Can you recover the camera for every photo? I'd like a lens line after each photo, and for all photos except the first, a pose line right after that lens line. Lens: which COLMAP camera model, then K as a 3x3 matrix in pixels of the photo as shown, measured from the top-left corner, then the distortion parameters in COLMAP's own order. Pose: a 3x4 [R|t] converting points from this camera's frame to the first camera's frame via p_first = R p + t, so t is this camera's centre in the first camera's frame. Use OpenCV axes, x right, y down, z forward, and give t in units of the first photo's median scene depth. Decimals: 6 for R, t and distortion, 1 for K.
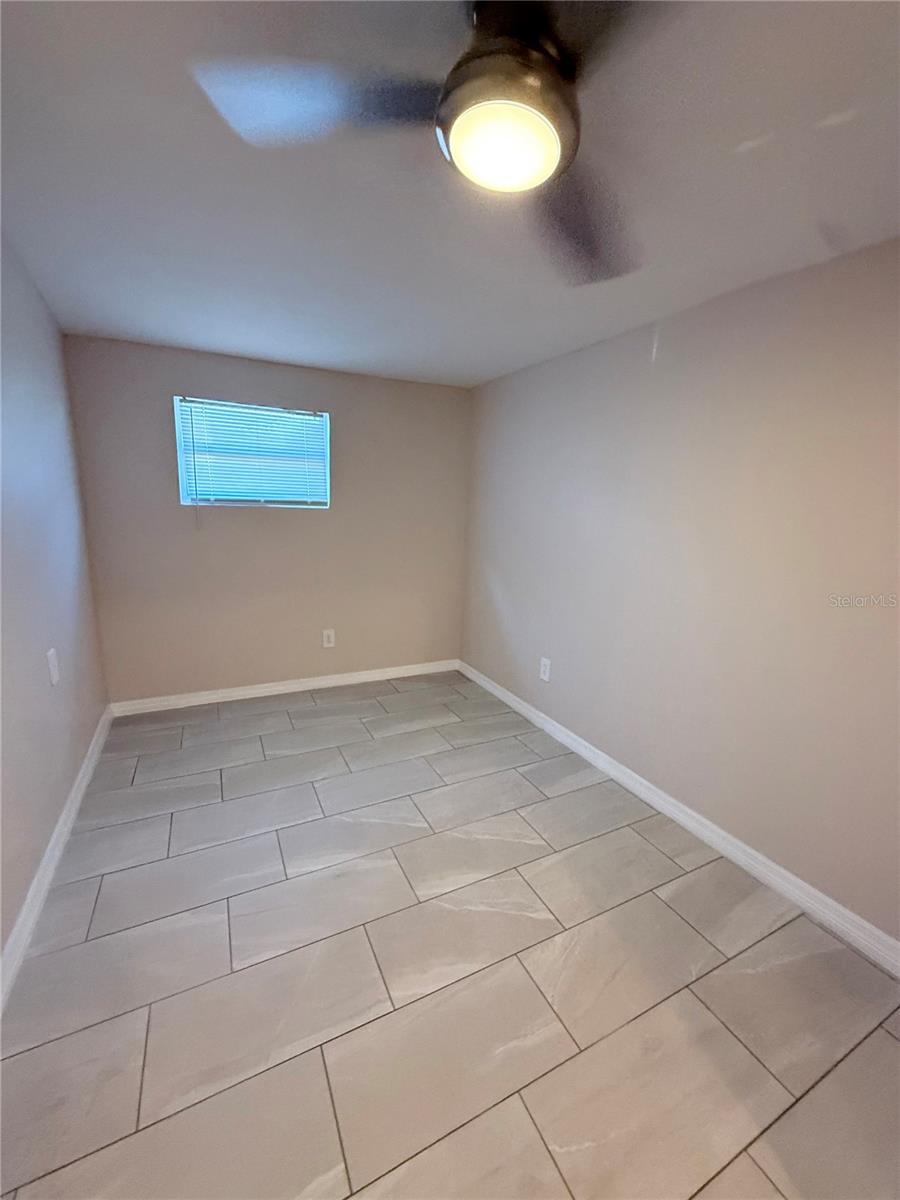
lens RADIAL K [[479.0, 0, 447.4], [0, 479.0, 597.6], [0, 0, 1]] dist [0.002080, 0.000265]
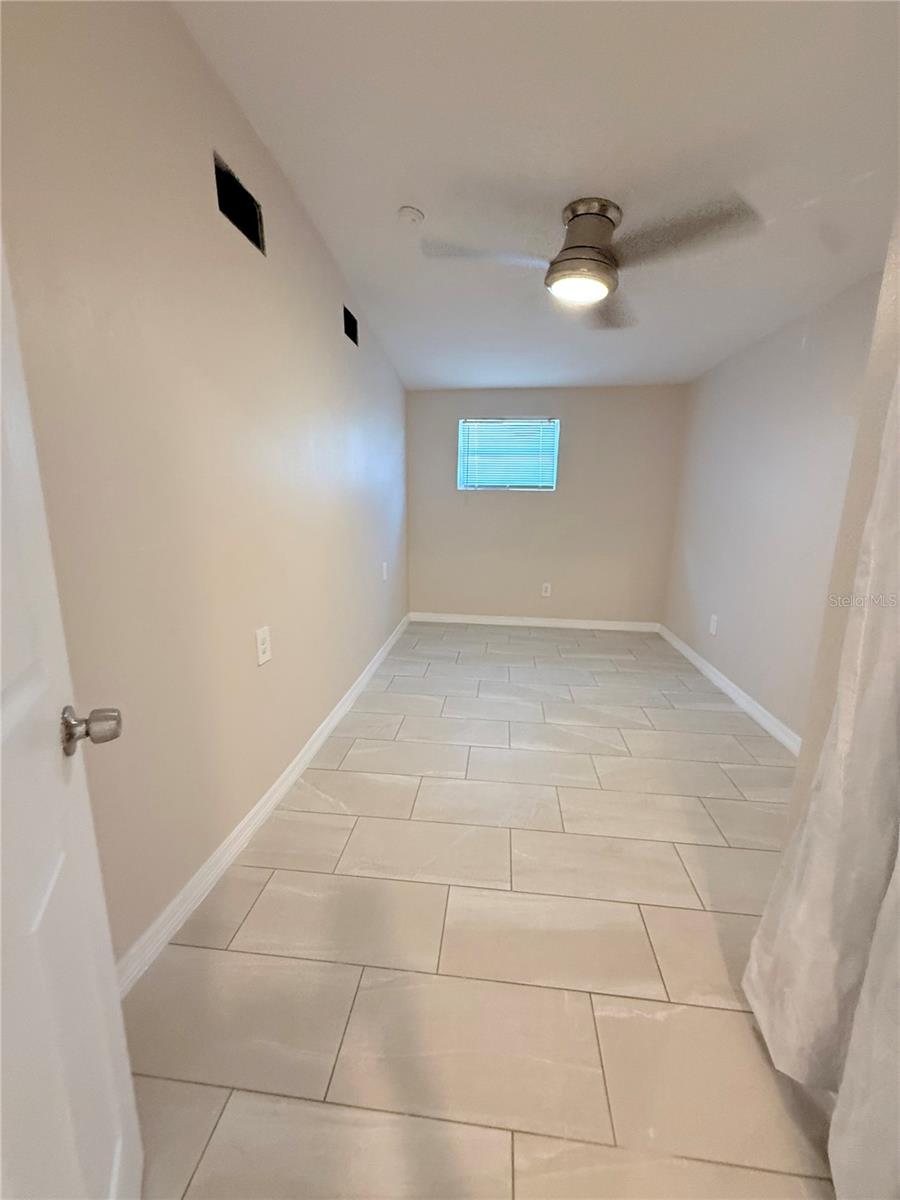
lens RADIAL K [[478.3, 0, 449.6], [0, 478.3, 596.8], [0, 0, 1]] dist [0.001319, 0.000273]
pose [[0.840617, 0.092347, -0.533700, 0.274977], [-0.092667, 0.995351, 0.026270, 0.111181], [0.533645, 0.027373, 0.845266, -0.305716]]
